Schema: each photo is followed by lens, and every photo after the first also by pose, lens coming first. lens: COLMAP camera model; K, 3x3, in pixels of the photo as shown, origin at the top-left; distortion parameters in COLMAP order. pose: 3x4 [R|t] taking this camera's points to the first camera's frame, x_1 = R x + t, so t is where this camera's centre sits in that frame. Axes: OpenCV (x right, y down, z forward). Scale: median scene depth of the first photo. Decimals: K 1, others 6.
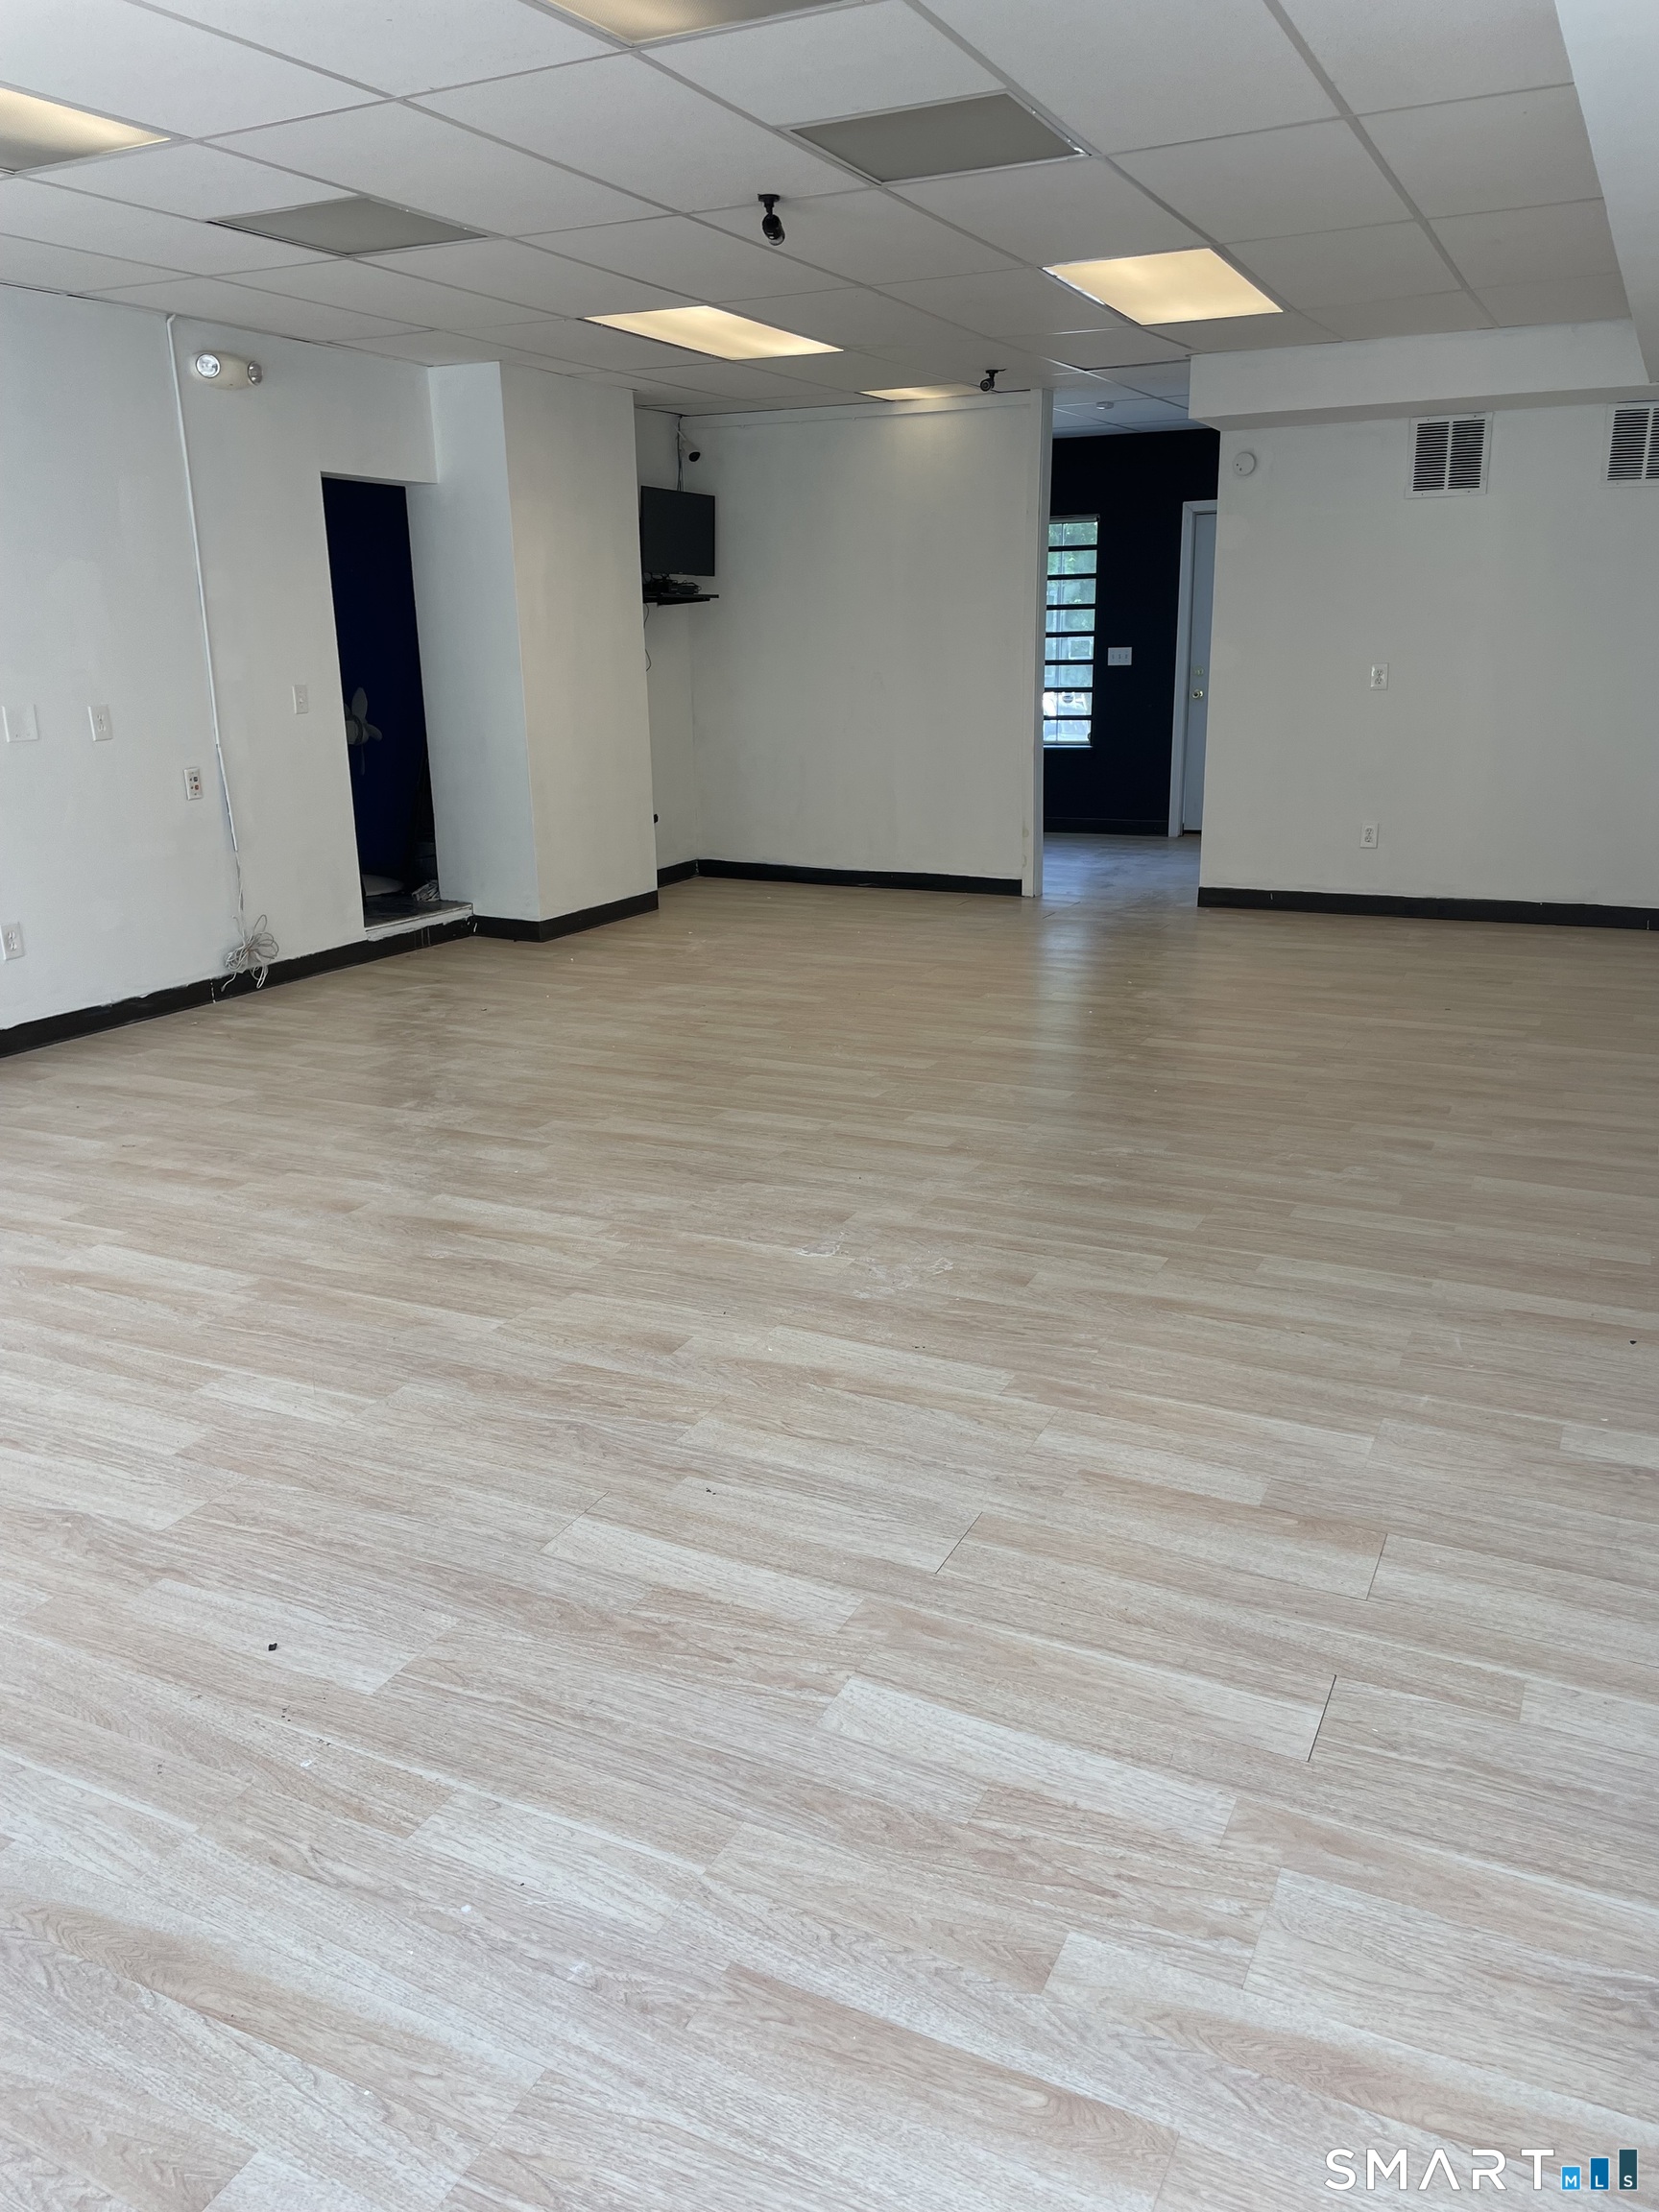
lens RADIAL K [[1729.6, 0, 810.8], [0, 1729.6, 1096.7], [0, 0, 1]] dist [0.102485, -0.147010]
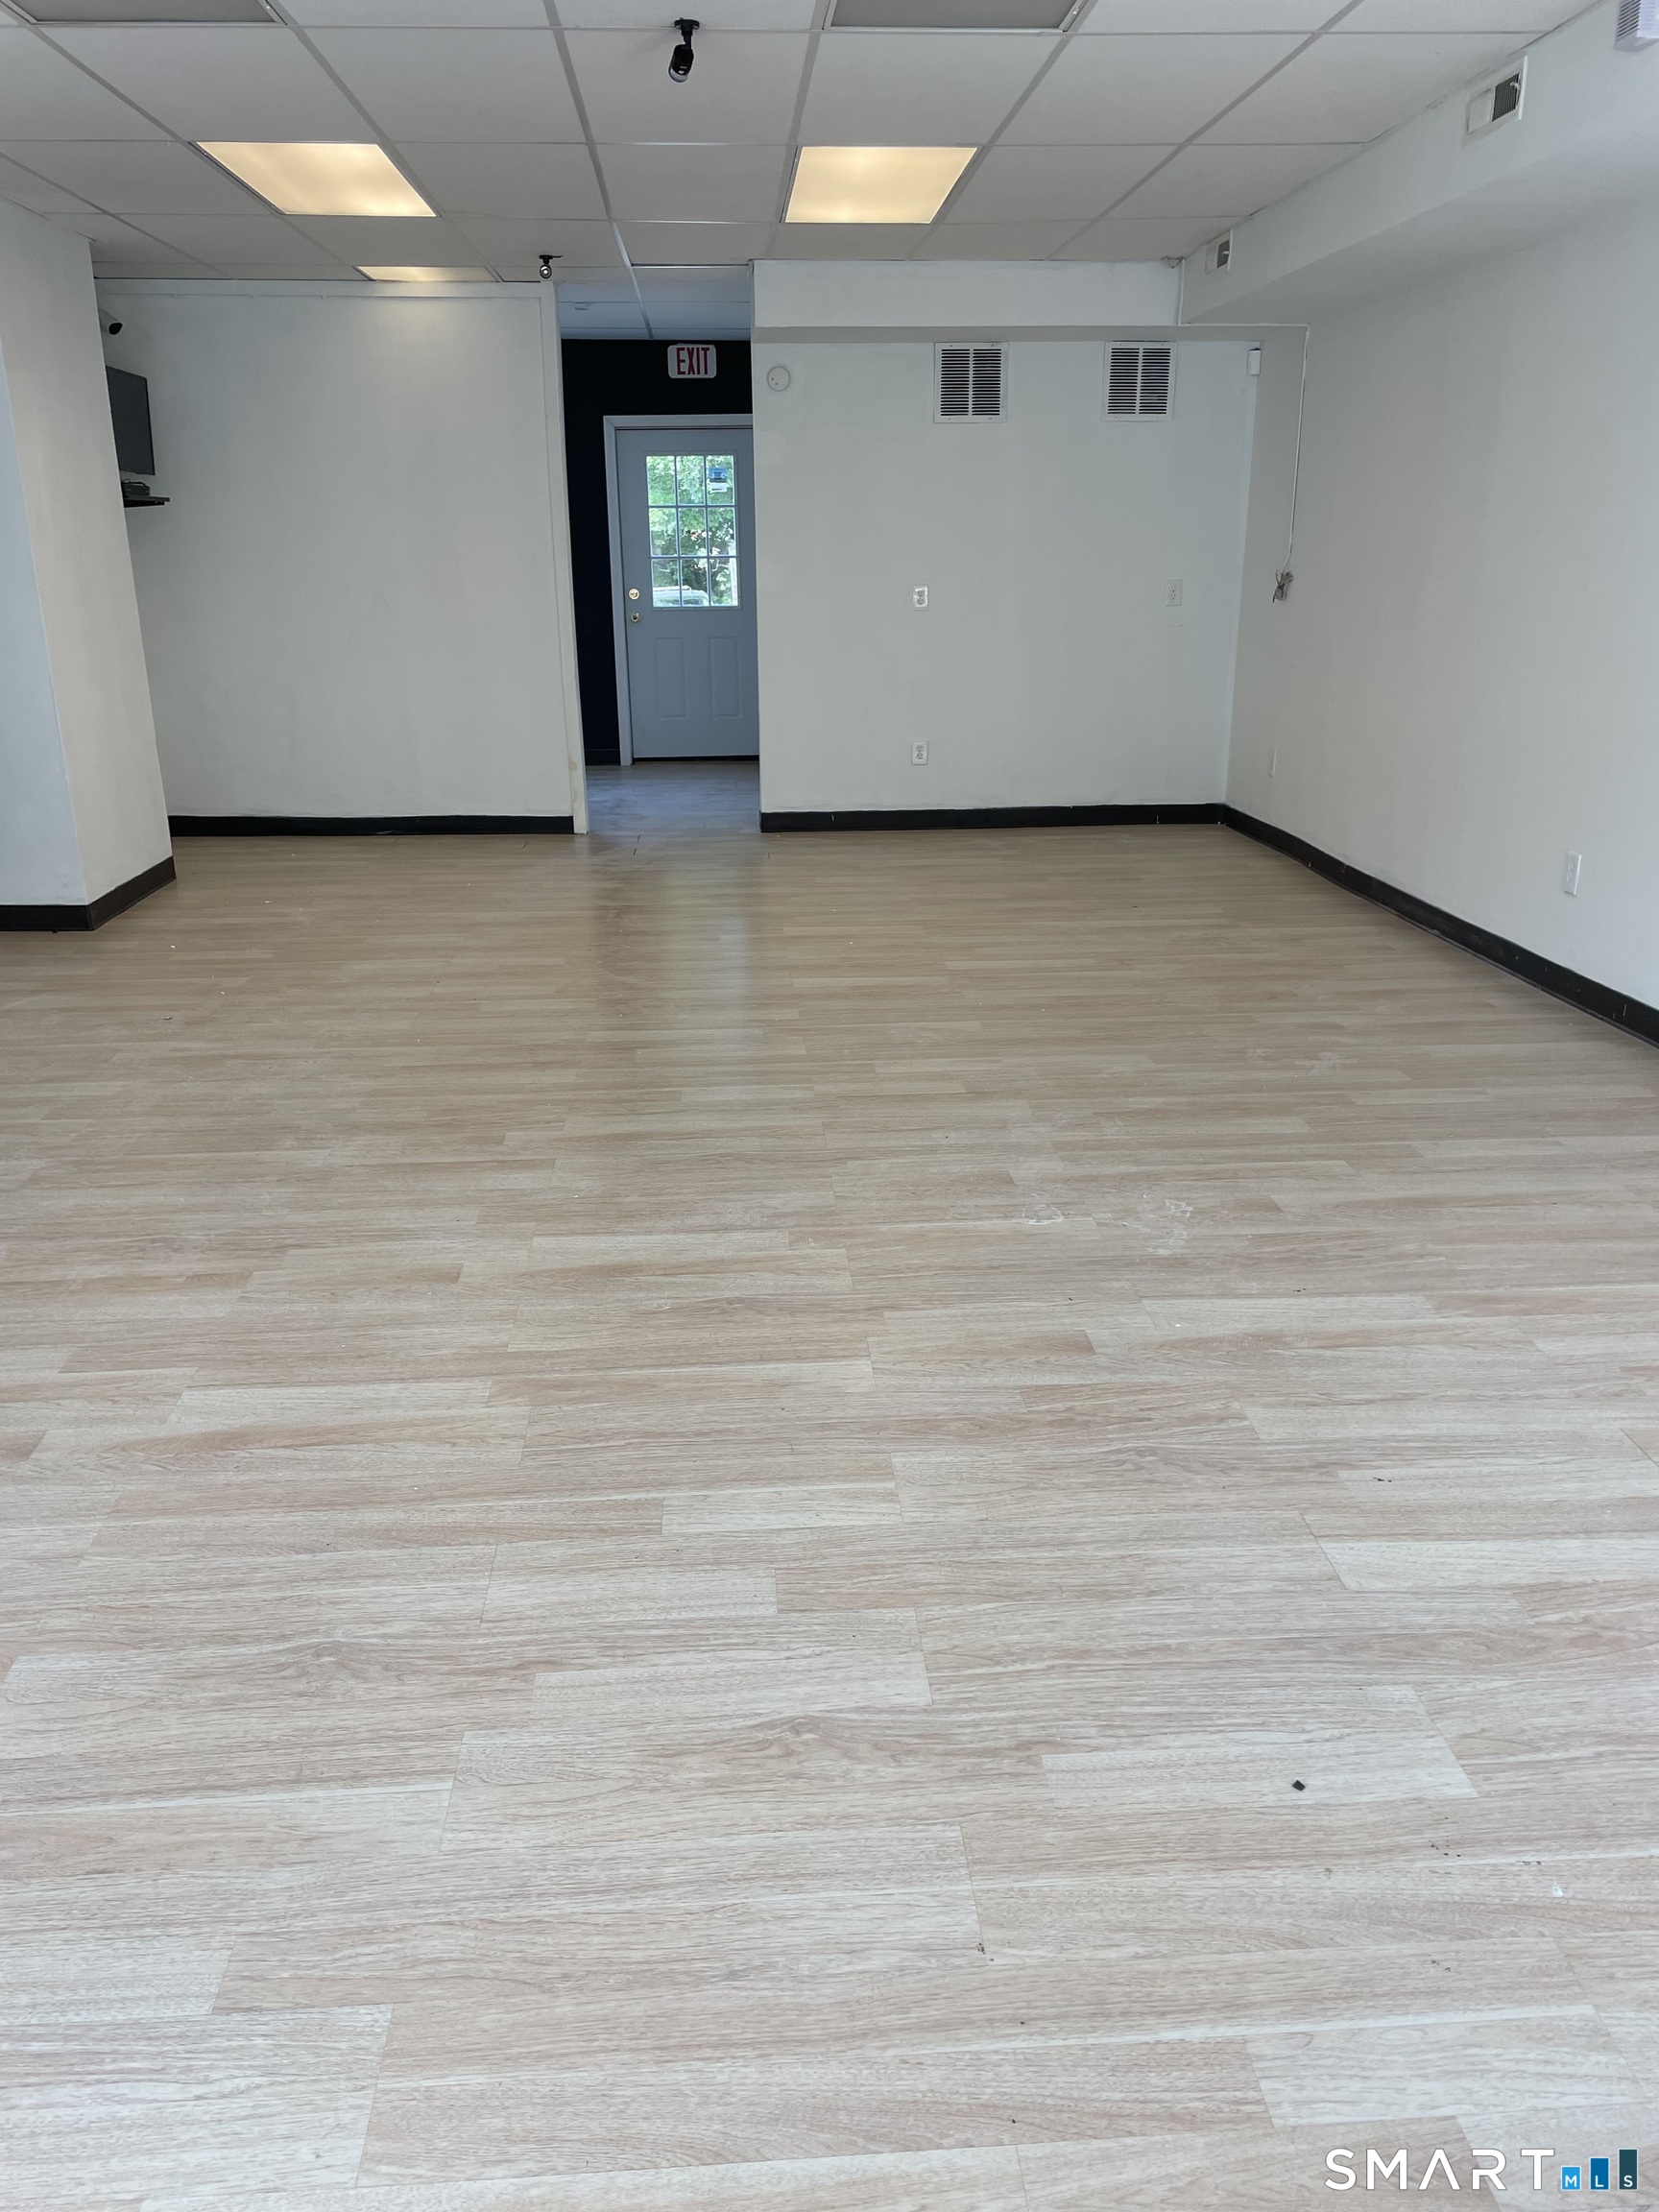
lens RADIAL K [[1729.6, 0, 810.8], [0, 1729.6, 1096.7], [0, 0, 1]] dist [0.102485, -0.147010]
pose [[0.857268, -0.146451, 0.493603, -0.521041], [0.127845, 0.989216, 0.071463, -0.053143], [-0.498746, 0.001842, 0.866746, 0.250356]]
